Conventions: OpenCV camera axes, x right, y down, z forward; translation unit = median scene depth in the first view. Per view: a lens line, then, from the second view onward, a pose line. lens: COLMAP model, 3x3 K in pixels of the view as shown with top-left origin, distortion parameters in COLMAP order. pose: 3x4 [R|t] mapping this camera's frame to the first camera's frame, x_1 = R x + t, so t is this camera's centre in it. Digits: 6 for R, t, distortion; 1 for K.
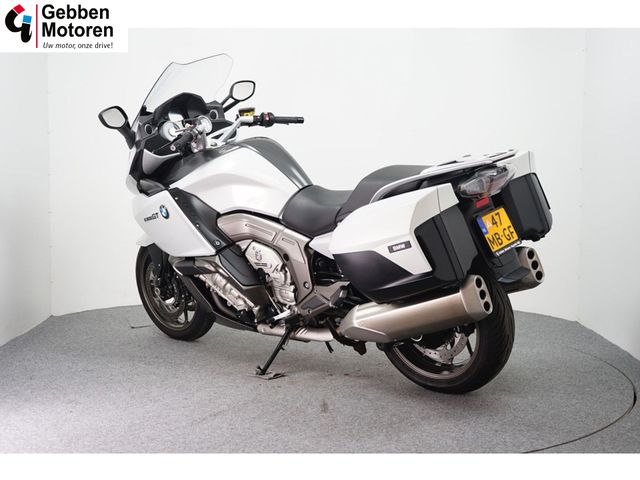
lens RADIAL K [[945.4, 0, 320.0], [0, 945.4, 240.0], [0, 0, 1]] dist [-0.203467, -0.003157]
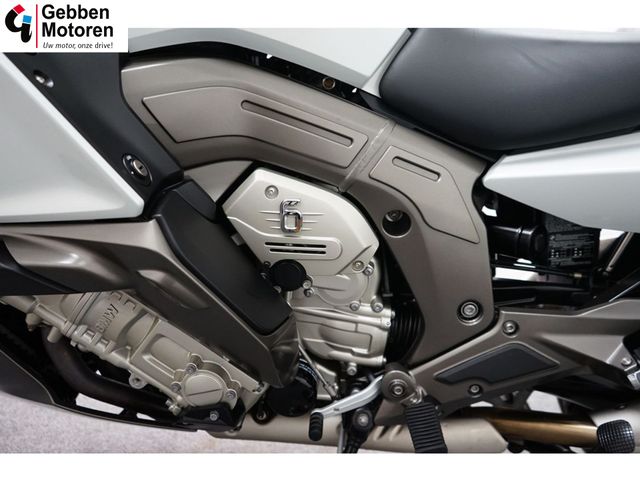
lens RADIAL K [[493.7, 0, 320.0], [0, 493.7, 240.0], [0, 0, 1]] dist [0.002368, 0.000500]
pose [[0.793351, -0.046365, 0.606996, -0.148050], [-0.007404, 0.996287, 0.085777, 0.010459], [-0.608719, -0.072545, 0.790062, 0.875050]]
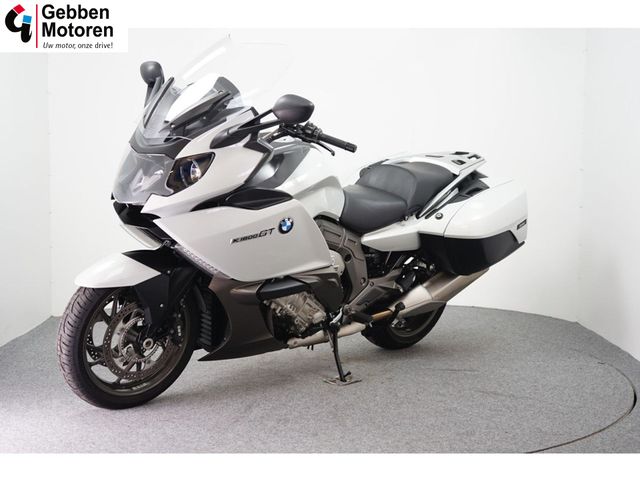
lens RADIAL K [[945.4, 0, 320.0], [0, 945.4, 240.0], [0, 0, 1]] dist [-0.203467, -0.003157]
pose [[0.086190, -0.095611, 0.991680, -1.017681], [0.083943, 0.992542, 0.088399, -0.090539], [-0.992736, 0.075625, 0.093573, 0.916992]]
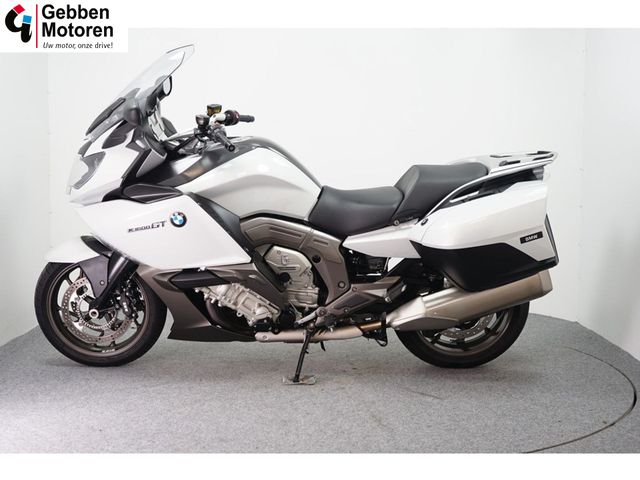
lens RADIAL K [[945.4, 0, 320.0], [0, 945.4, 240.0], [0, 0, 1]] dist [-0.203467, -0.003157]
pose [[0.746040, -0.063085, 0.662906, -0.675027], [0.058028, 0.997874, 0.029656, -0.029988], [-0.663368, 0.016342, 0.748115, 0.253552]]
